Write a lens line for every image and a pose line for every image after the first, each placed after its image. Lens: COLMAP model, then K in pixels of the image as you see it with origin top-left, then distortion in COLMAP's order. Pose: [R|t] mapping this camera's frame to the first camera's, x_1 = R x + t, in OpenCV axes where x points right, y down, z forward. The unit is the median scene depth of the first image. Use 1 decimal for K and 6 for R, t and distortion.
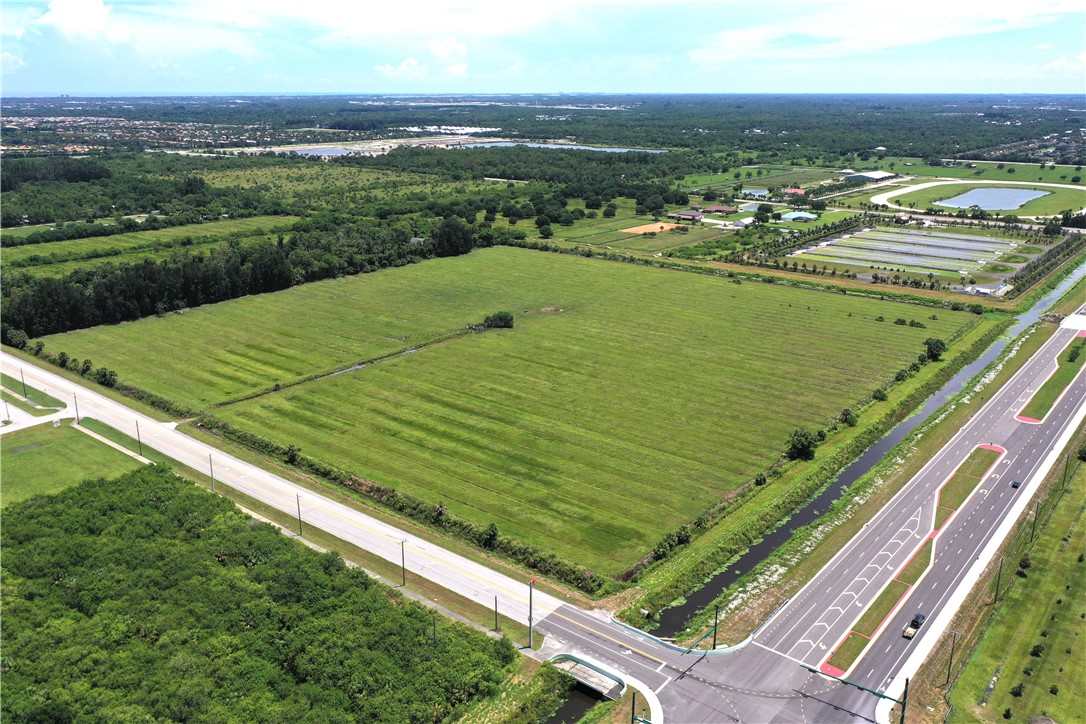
lens RADIAL K [[877.3, 0, 545.2], [0, 877.3, 361.0], [0, 0, 1]] dist [0.005682, 0.002207]
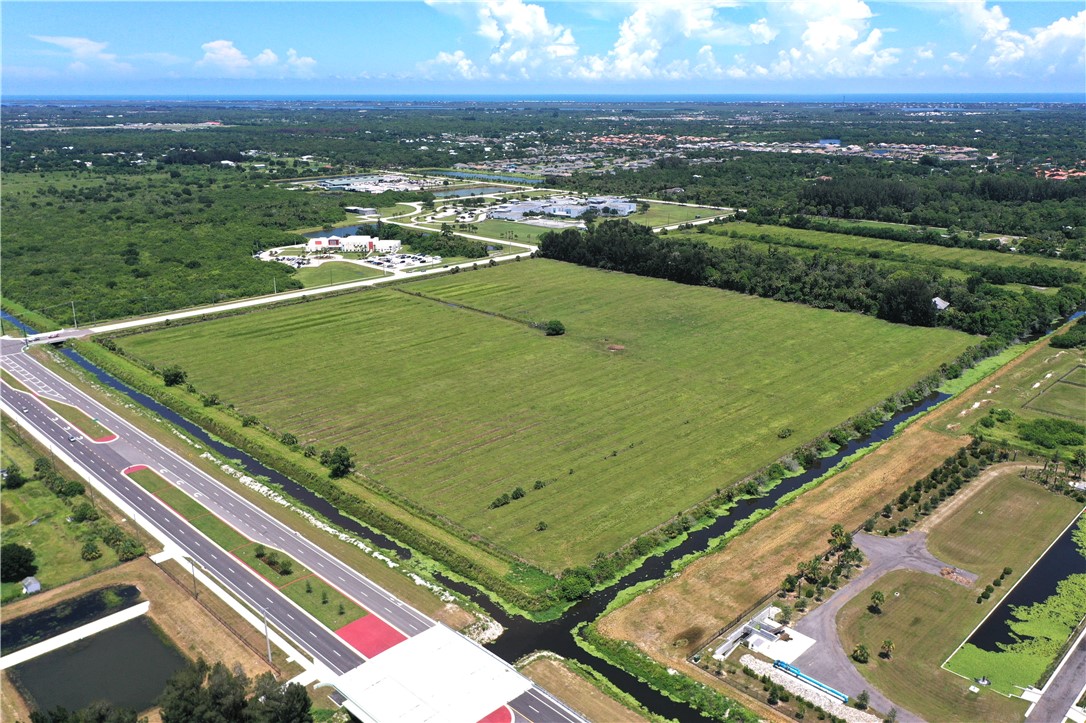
lens RADIAL K [[883.0, 0, 545.1], [0, 883.0, 360.4], [0, 0, 1]] dist [0.008147, 0.004921]
pose [[-0.100835, 0.291881, -0.951125, 1.144125], [-0.295729, 0.903994, 0.308770, -0.392331], [0.949935, 0.312410, -0.004836, 1.141366]]
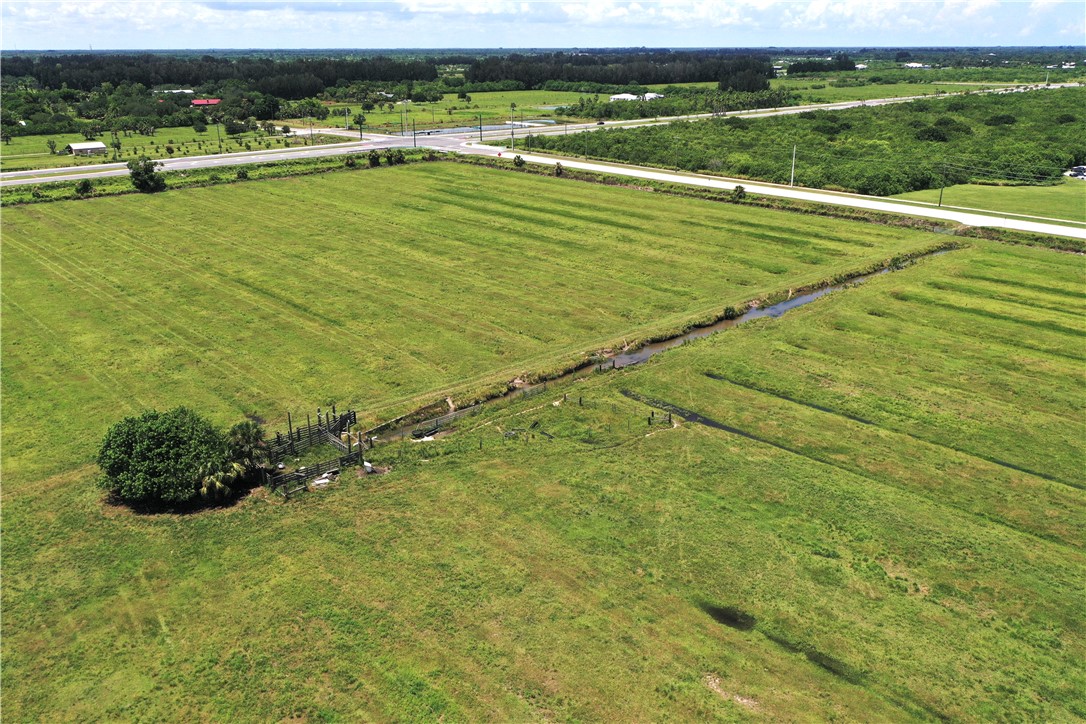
lens RADIAL K [[868.0, 0, 547.1], [0, 868.0, 363.0], [0, 0, 1]] dist [0.008021, 0.002331]
pose [[-0.988627, -0.050696, 0.141588, -0.171574], [0.045826, 0.795149, 0.604680, -0.189656], [-0.143239, 0.604292, -0.783782, 1.267973]]
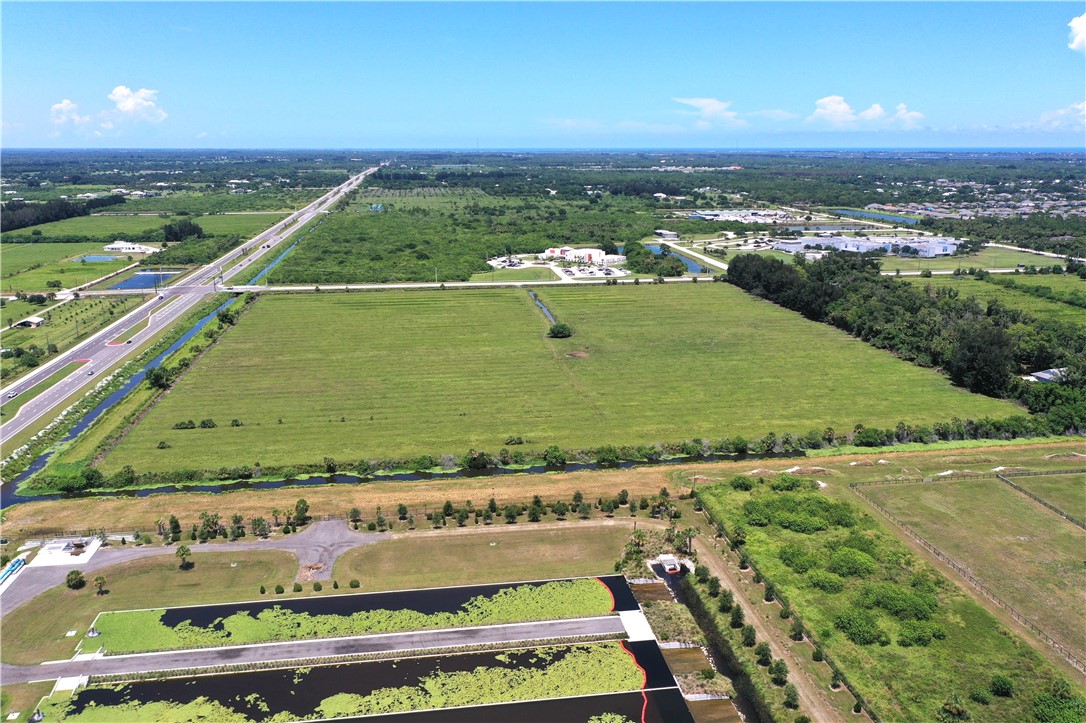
lens RADIAL K [[873.4, 0, 543.0], [0, 873.4, 361.5], [0, 0, 1]] dist [0.009622, 0.002987]
pose [[-0.676979, 0.177942, -0.714168, 0.833016], [-0.219868, 0.877131, 0.426966, -0.528651], [0.702394, 0.446069, -0.554676, 1.809447]]
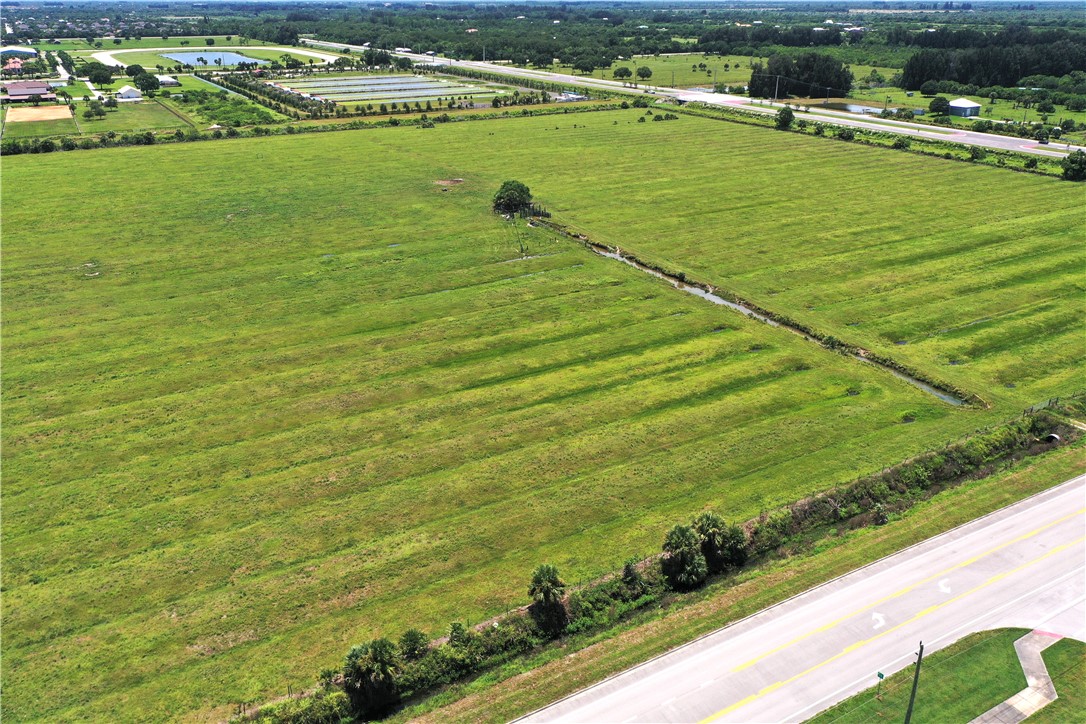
lens RADIAL K [[868.0, 0, 547.1], [0, 868.0, 363.0], [0, 0, 1]] dist [0.008021, 0.002331]
pose [[0.354817, -0.366948, 0.859915, -0.665506], [0.279436, 0.919339, 0.277005, -0.111700], [-0.892200, 0.142005, 0.428736, 0.844158]]
